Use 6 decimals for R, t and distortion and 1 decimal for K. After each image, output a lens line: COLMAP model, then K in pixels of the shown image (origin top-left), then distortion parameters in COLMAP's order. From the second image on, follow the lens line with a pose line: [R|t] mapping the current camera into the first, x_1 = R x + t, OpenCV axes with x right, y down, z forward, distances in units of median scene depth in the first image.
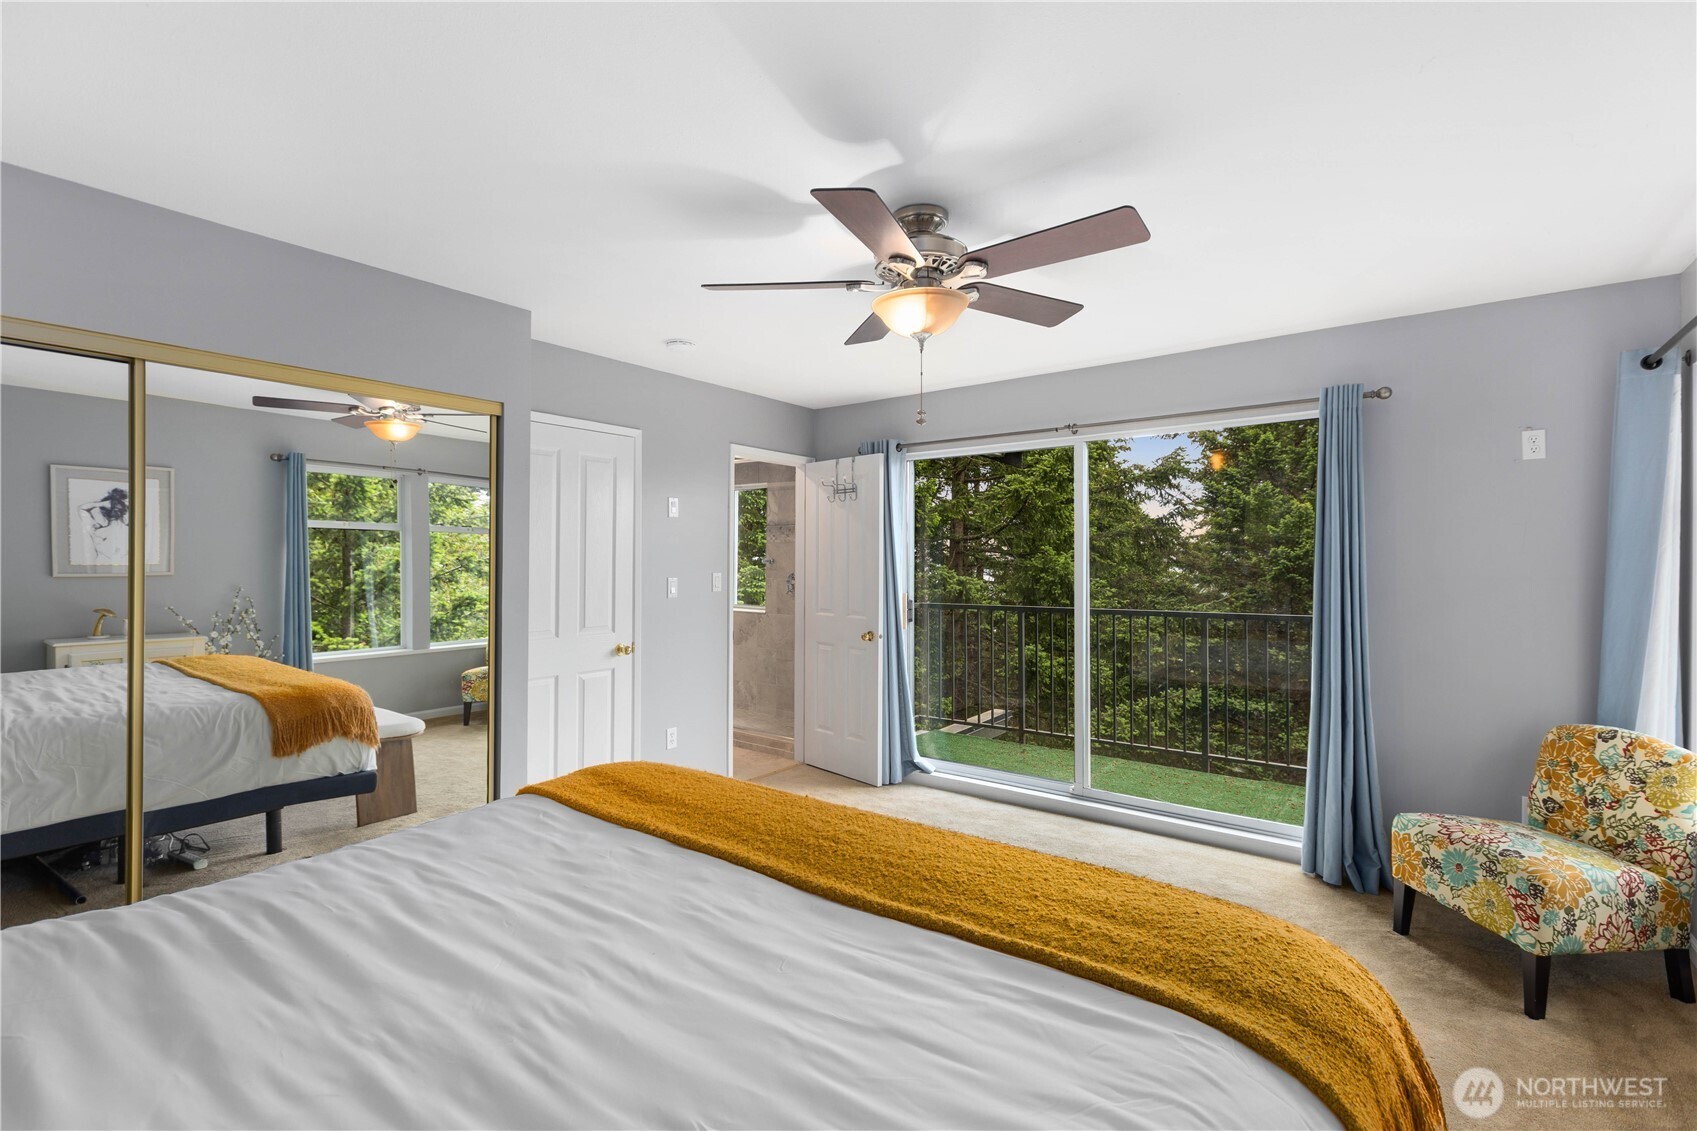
lens RADIAL K [[755.2, 0, 838.0], [0, 755.2, 555.7], [0, 0, 1]] dist [0.001965, -0.001602]
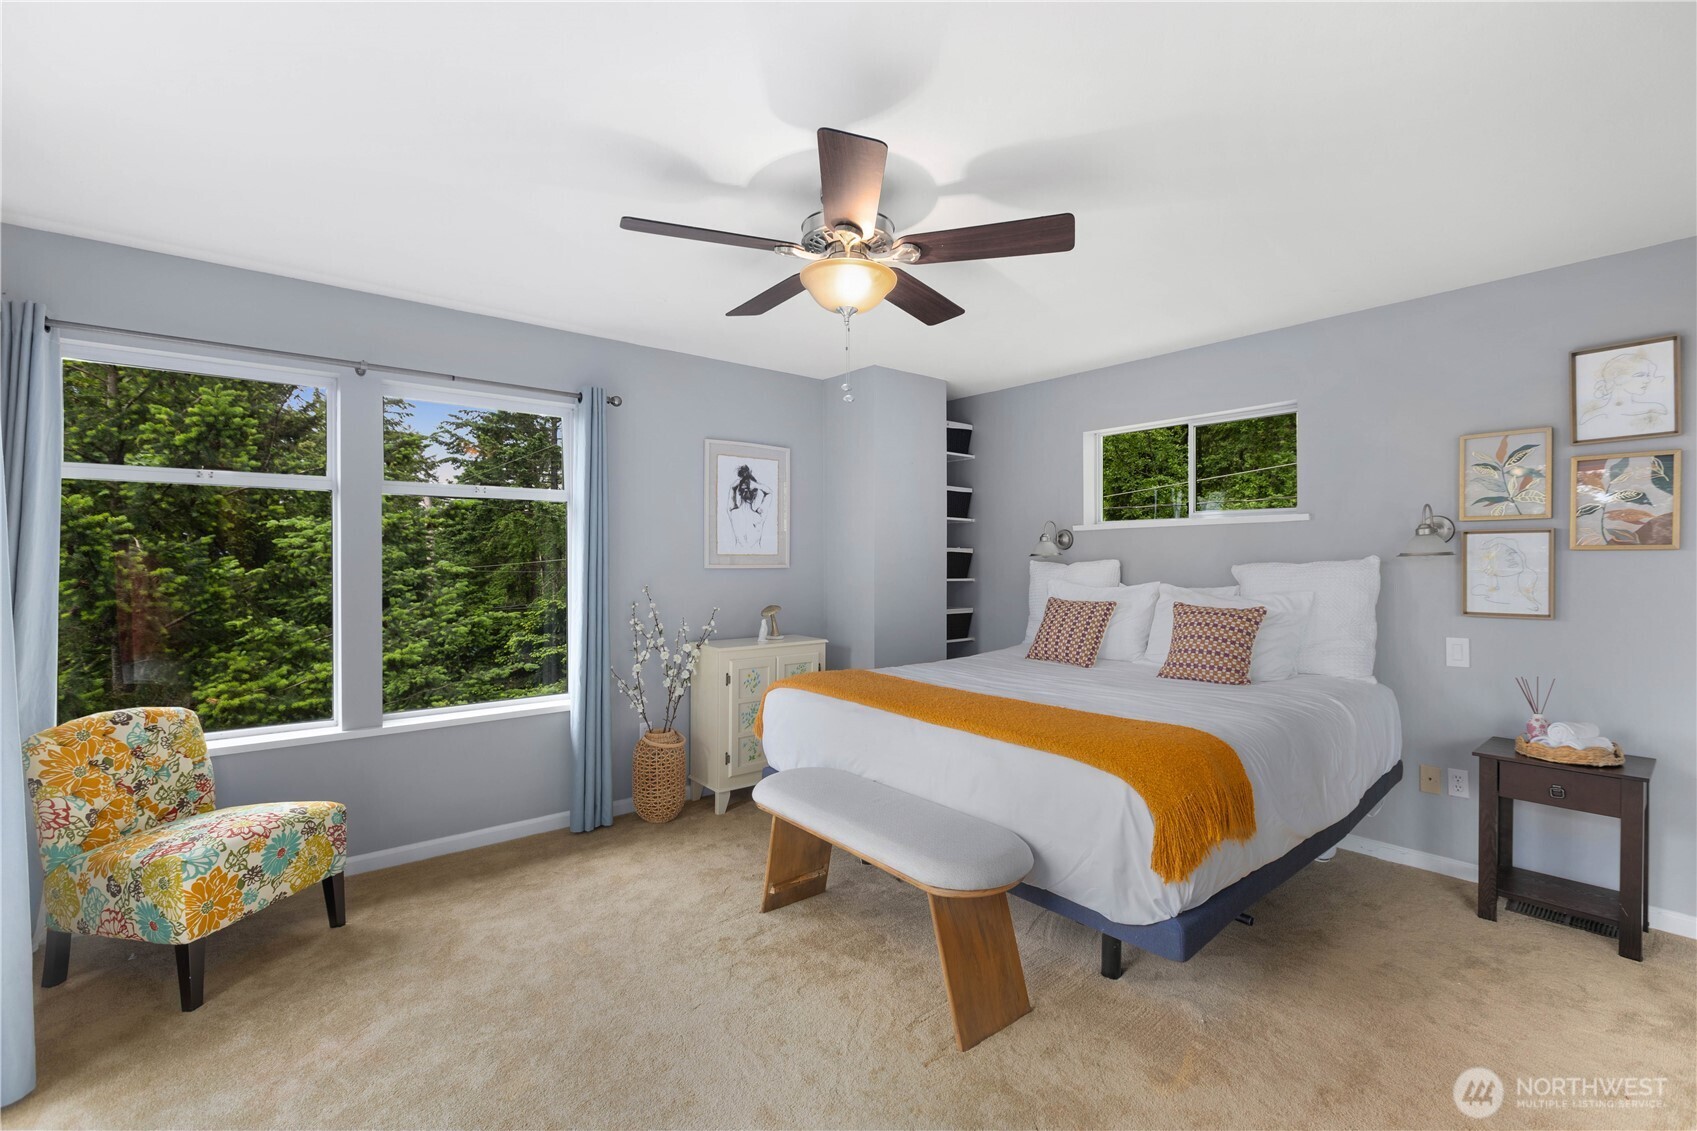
lens RADIAL K [[755.2, 0, 853.7], [0, 755.2, 561.6], [0, 0, 1]] dist [0.001965, -0.001602]
pose [[-0.977081, -0.000663, 0.212866, -0.098585], [-0.000917, 0.999999, -0.001099, 0.037627], [-0.212865, -0.001269, -0.977081, 1.731211]]
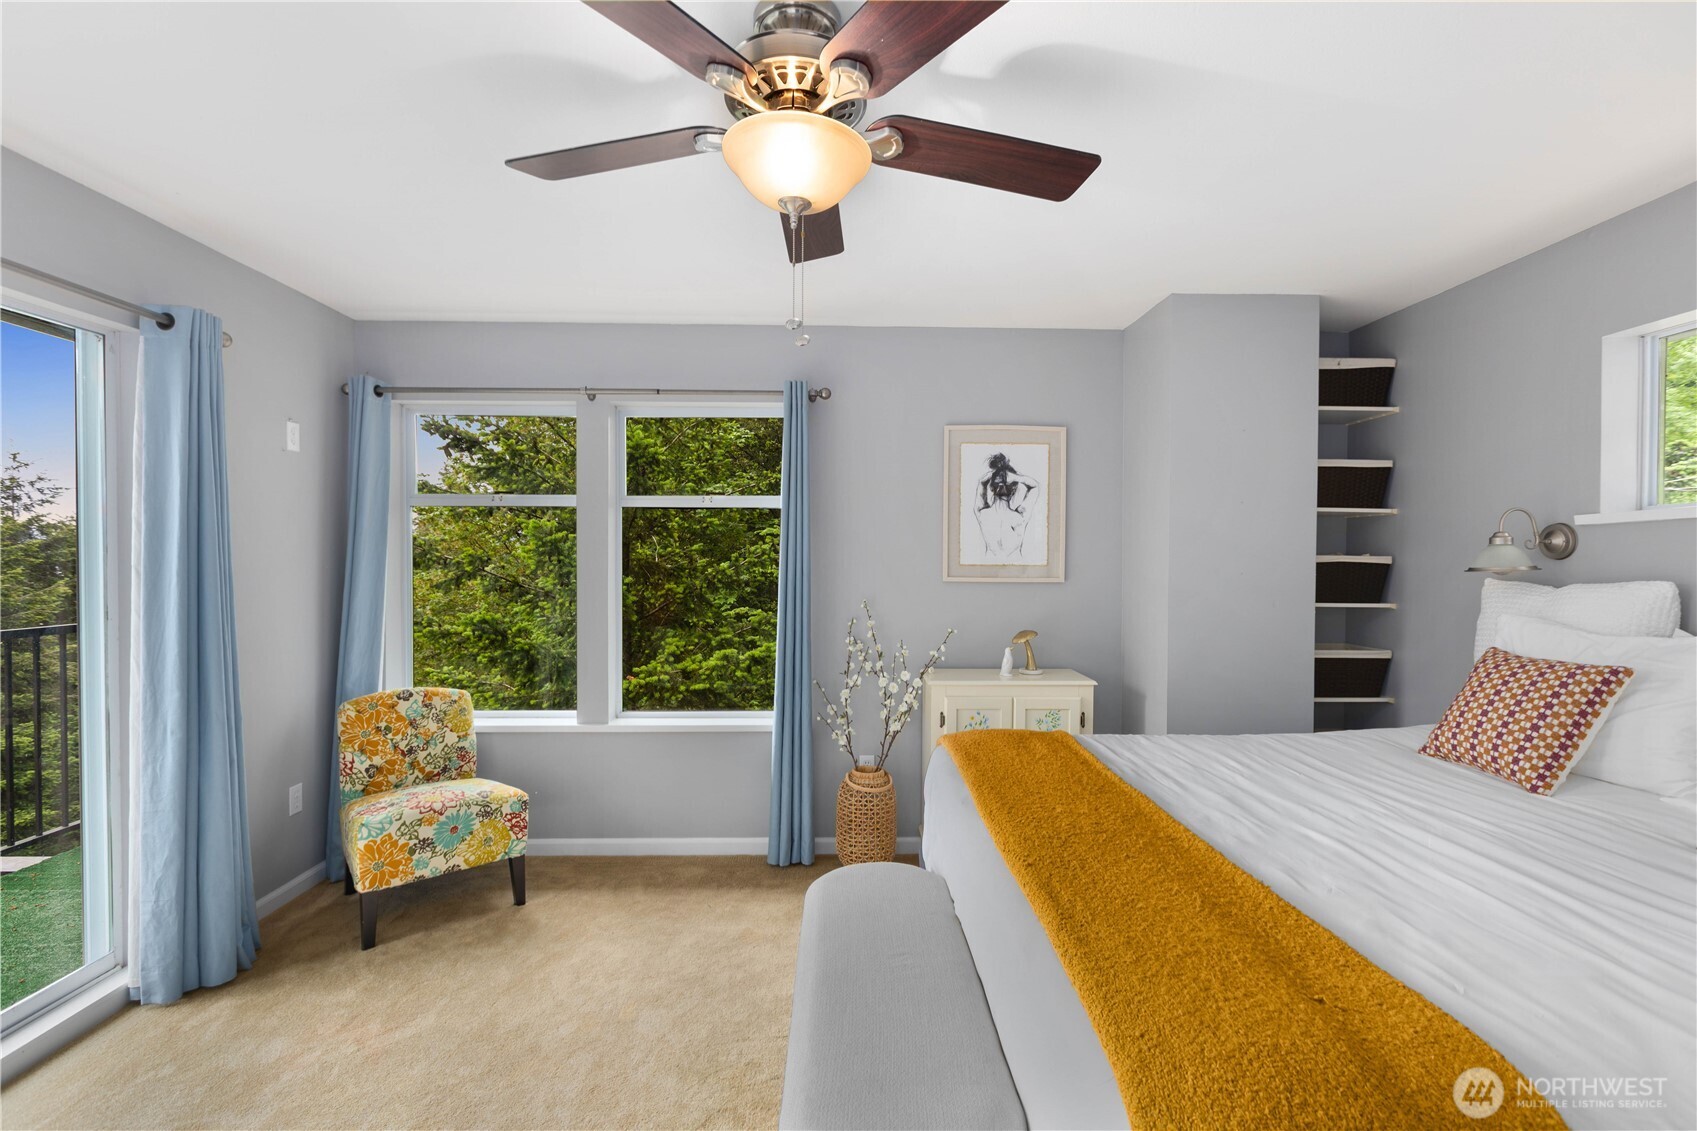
lens RADIAL K [[755.2, 0, 852.4], [0, 755.2, 571.3], [0, 0, 1]] dist [0.001965, -0.001602]
pose [[-0.634665, -0.015478, 0.772632, -0.377792], [-0.007439, 0.999875, 0.013920, 0.015304], [-0.772752, 0.003087, -0.634701, 1.207126]]
